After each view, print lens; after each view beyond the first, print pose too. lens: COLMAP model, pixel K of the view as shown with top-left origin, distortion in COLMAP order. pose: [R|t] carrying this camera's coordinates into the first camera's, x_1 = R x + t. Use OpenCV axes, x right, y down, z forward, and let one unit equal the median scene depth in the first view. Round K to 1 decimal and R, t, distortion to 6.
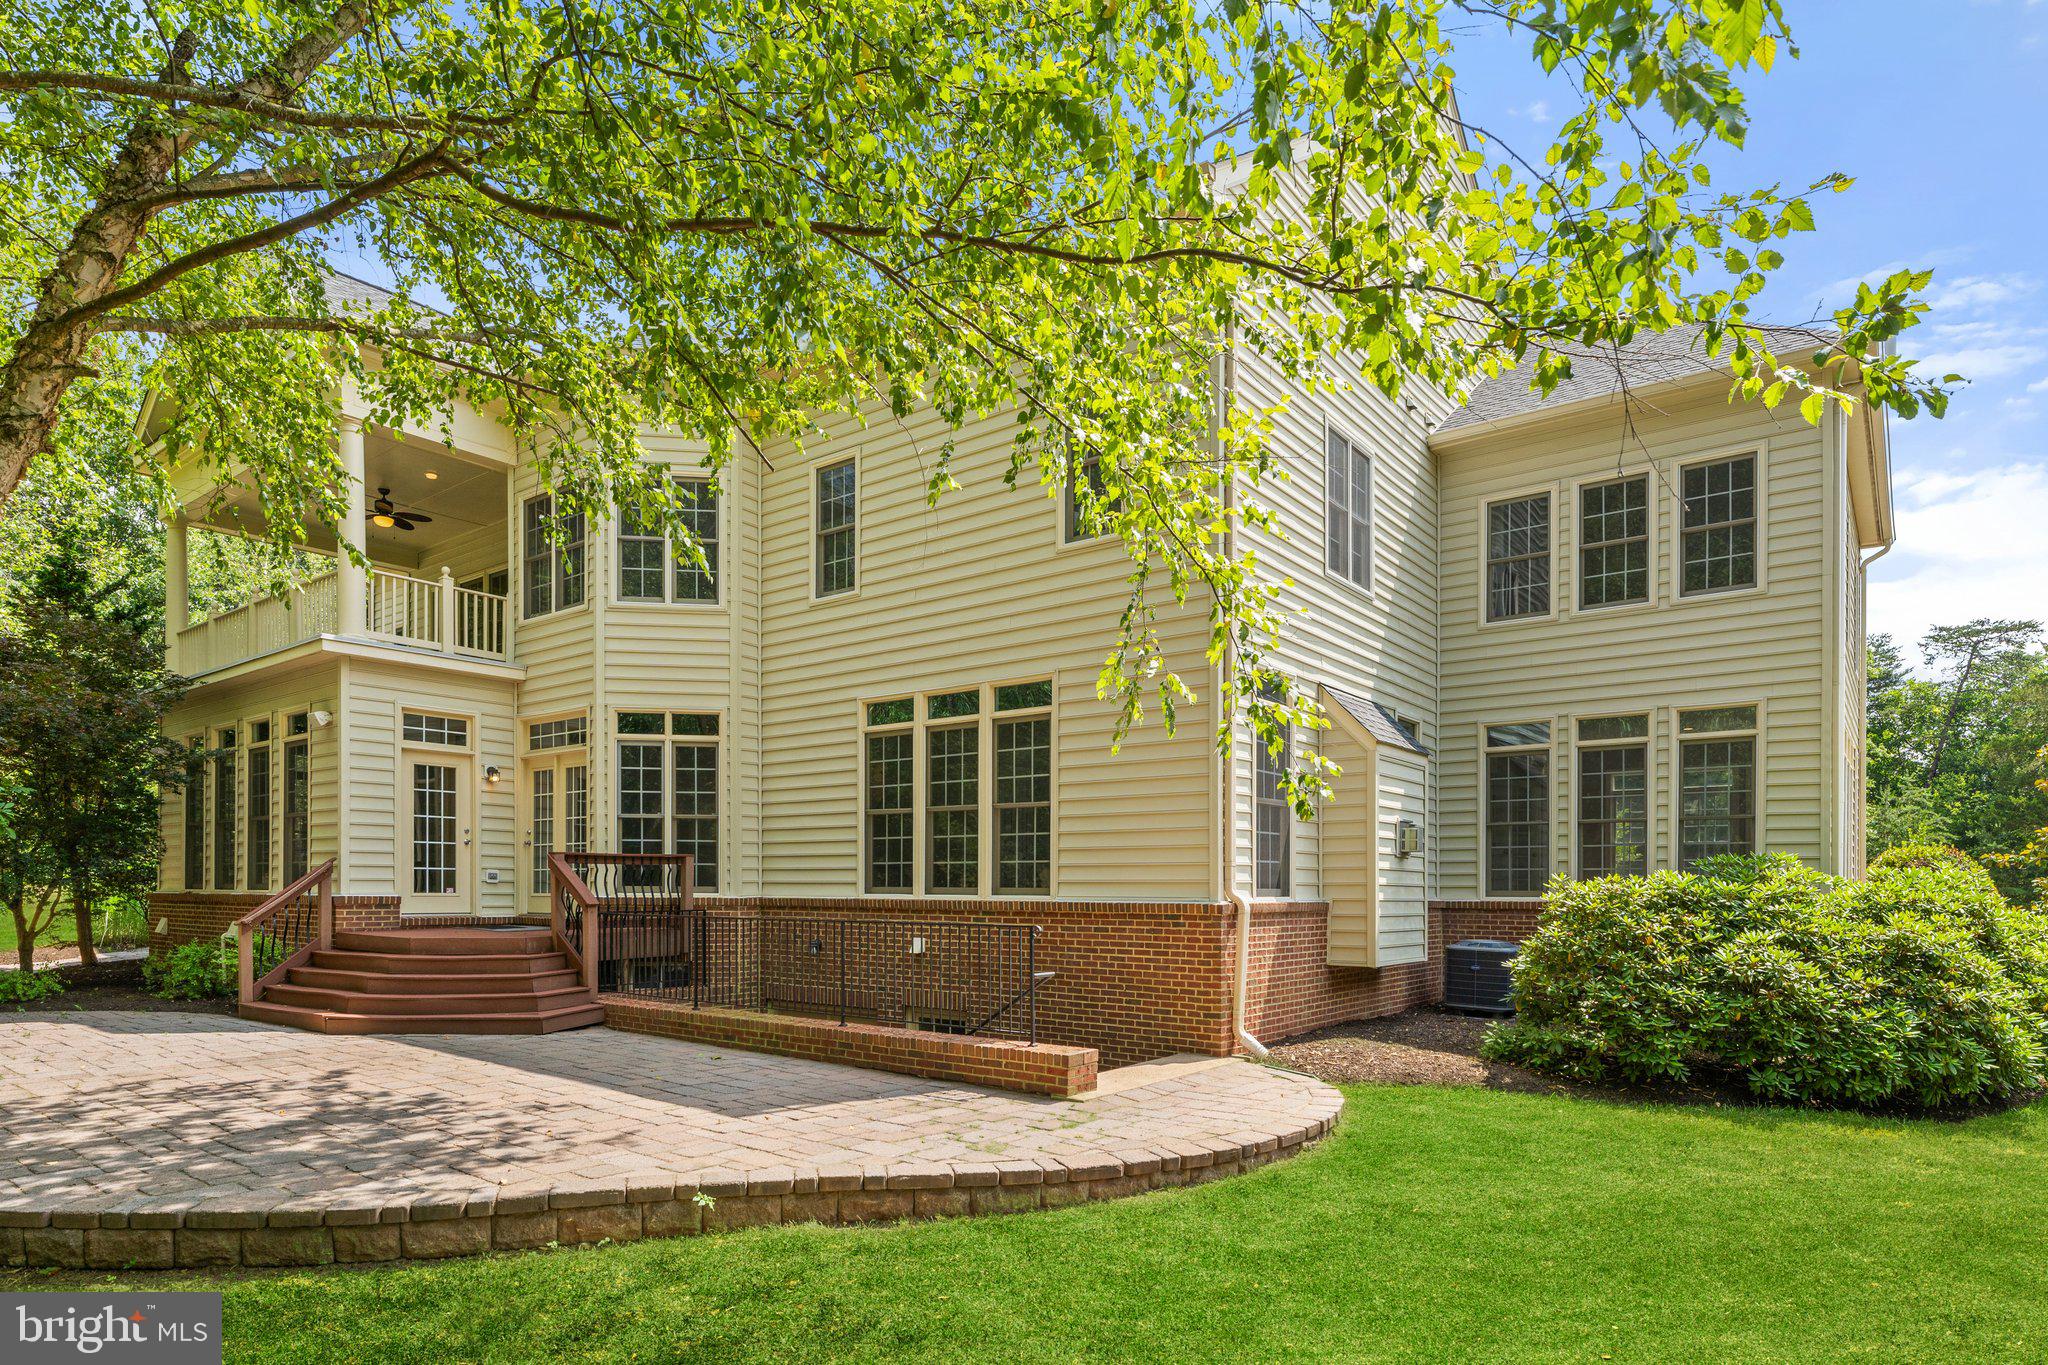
lens RADIAL K [[1162.2, 0, 1005.6], [0, 1162.2, 880.7], [0, 0, 1]] dist [-0.000393, 0.000182]
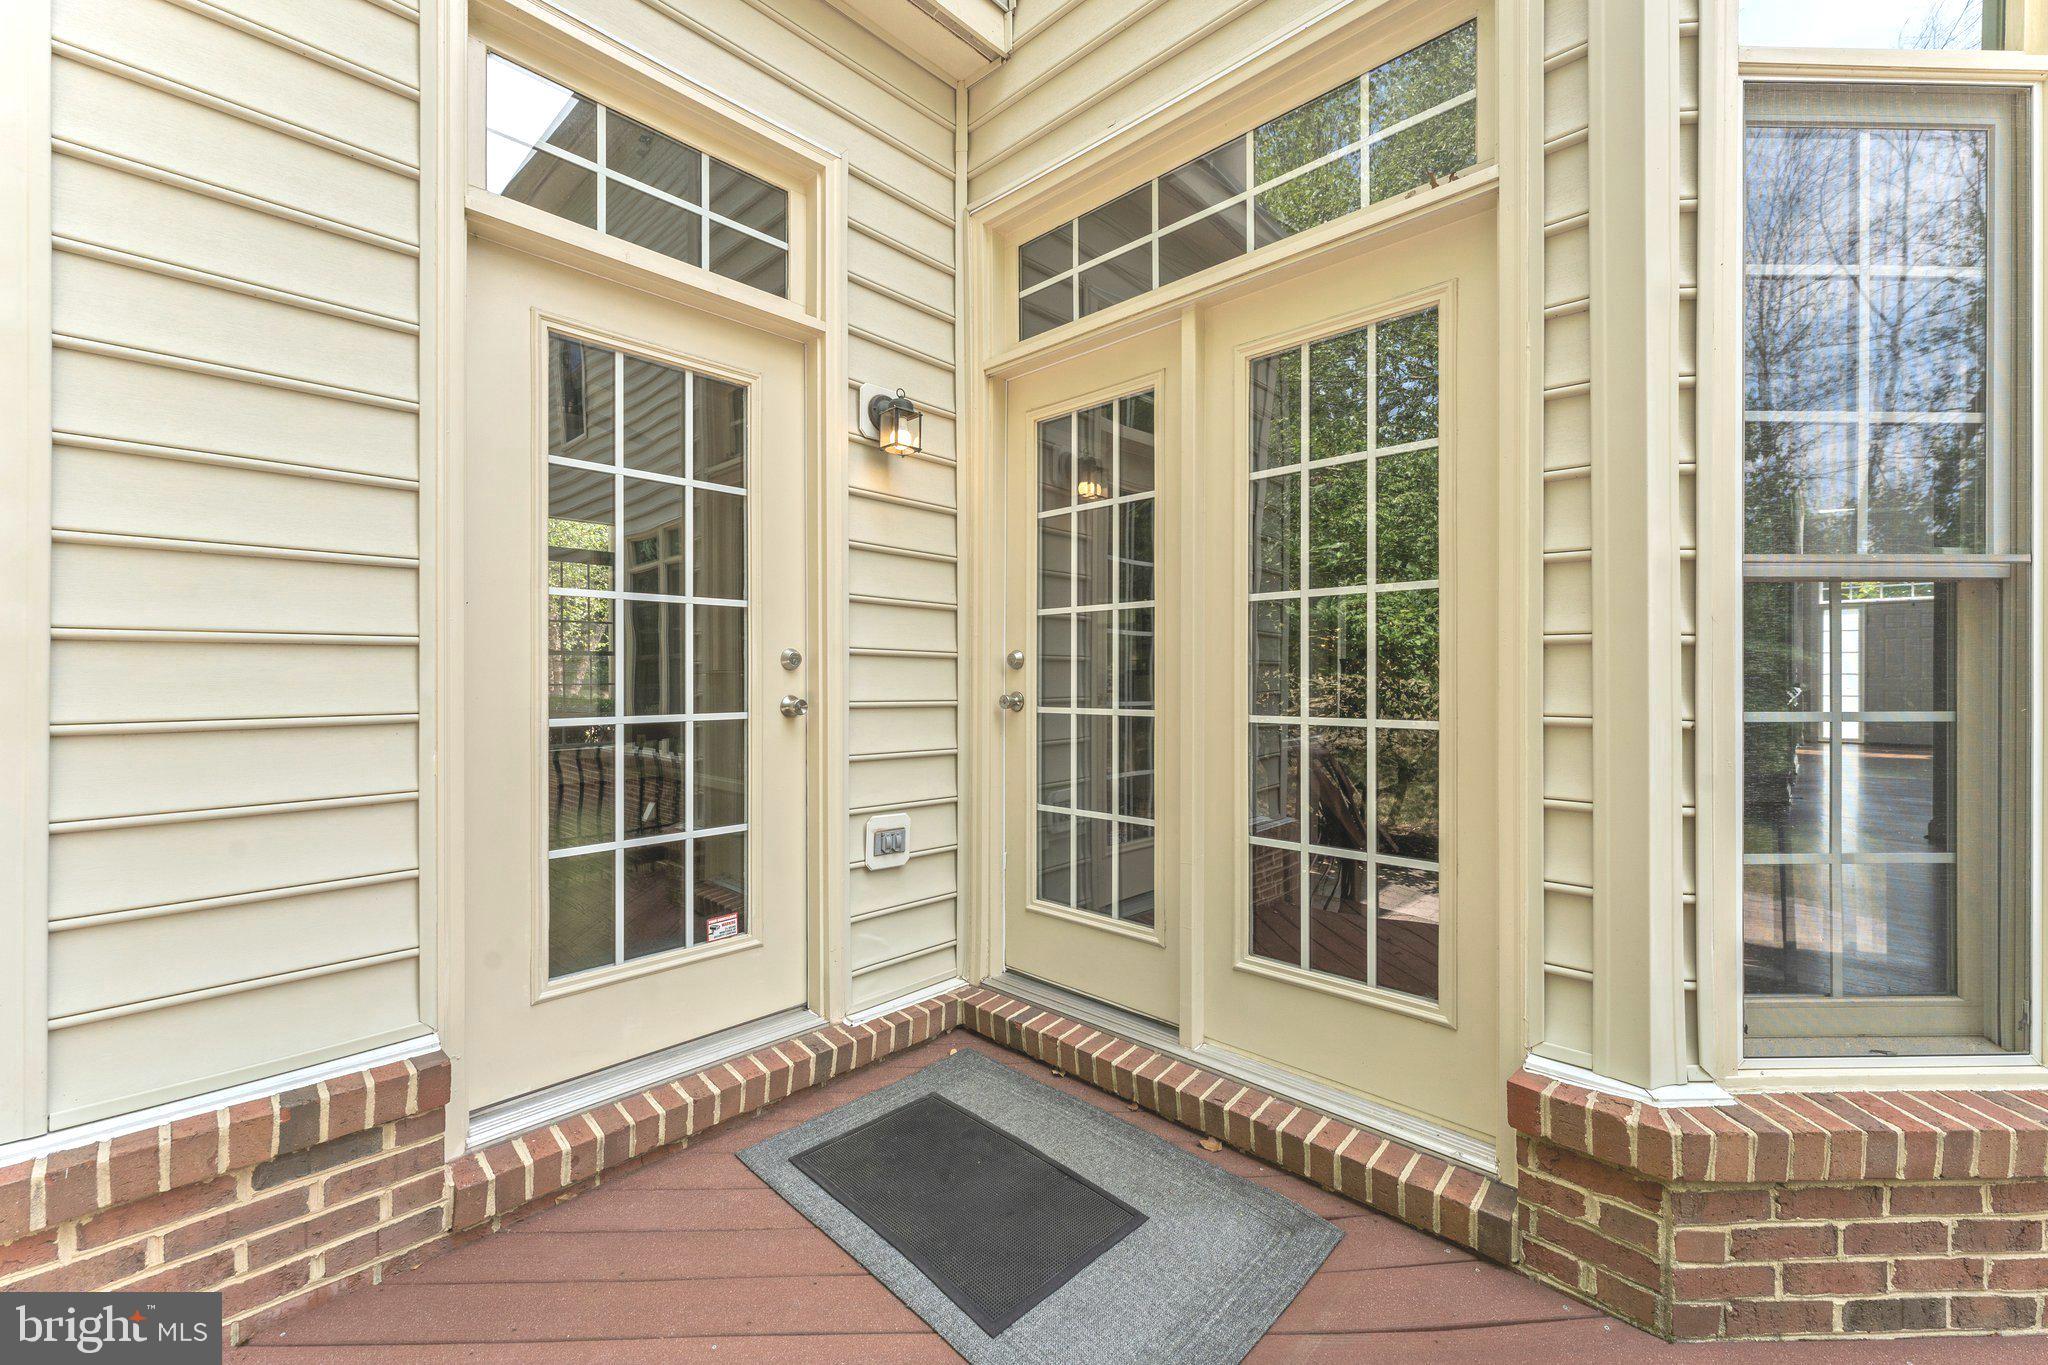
lens RADIAL K [[826.3, 0, 1017.8], [0, 826.3, 677.2], [0, 0, 1]] dist [0.002350, 0.000227]
pose [[0.994123, -0.000961, -0.108256, -0.416772], [0.001932, 0.999959, 0.008872, -0.042732], [0.108244, -0.009029, 0.994083, 0.873931]]
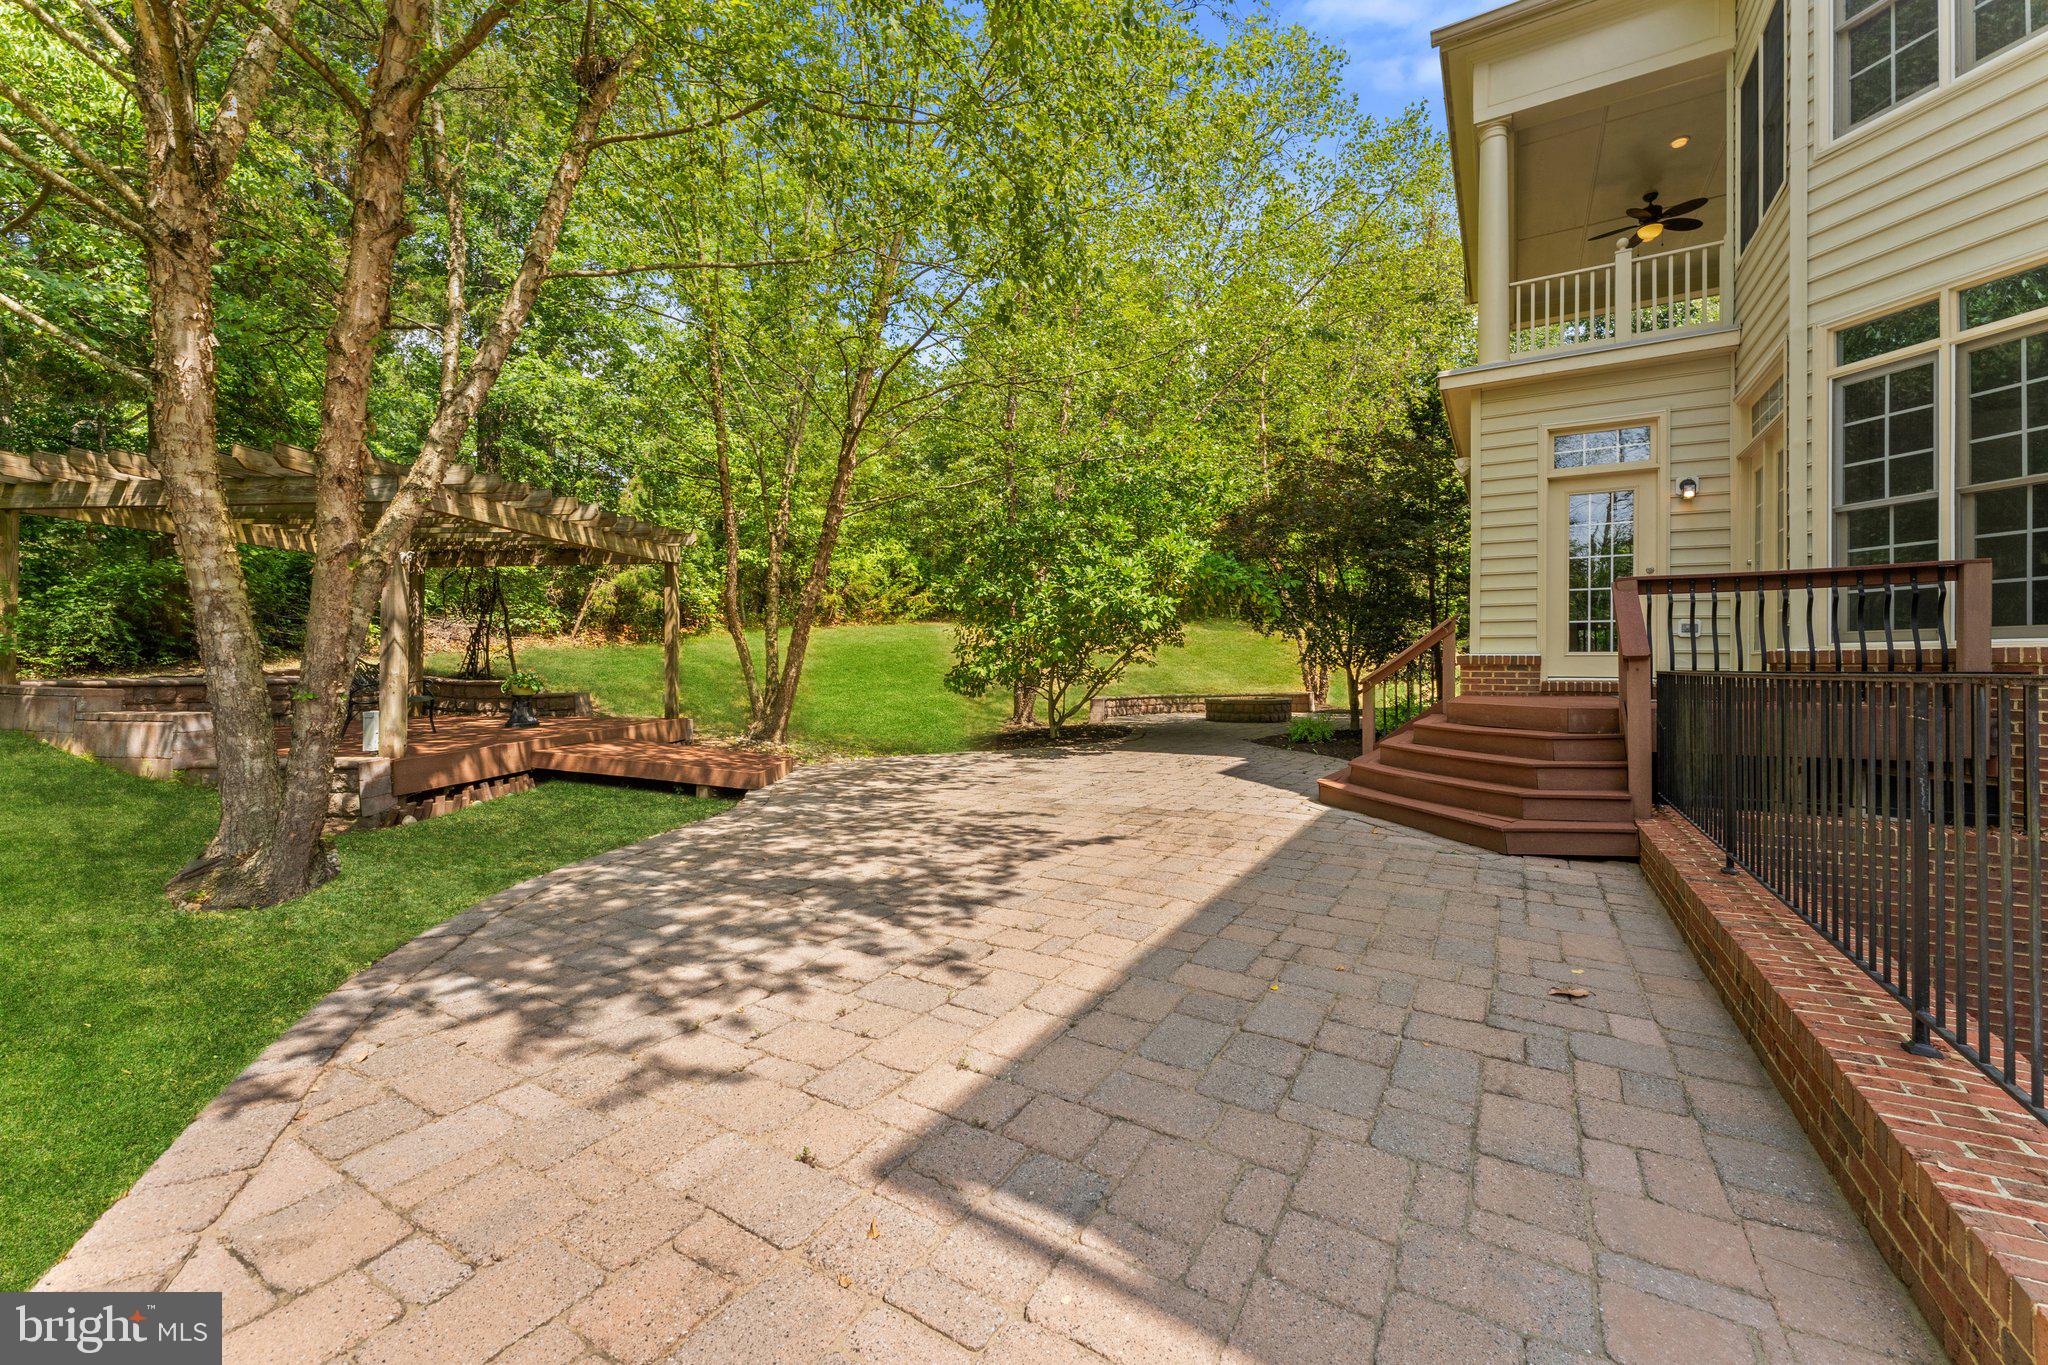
lens RADIAL K [[826.3, 0, 1007.5], [0, 826.3, 669.7], [0, 0, 1]] dist [0.002350, 0.000227]
pose [[0.116082, -0.002059, -0.993238, 0.027855], [0.009440, 0.999955, -0.000969, 0.020074], [0.993195, -0.009264, 0.116096, 0.538949]]
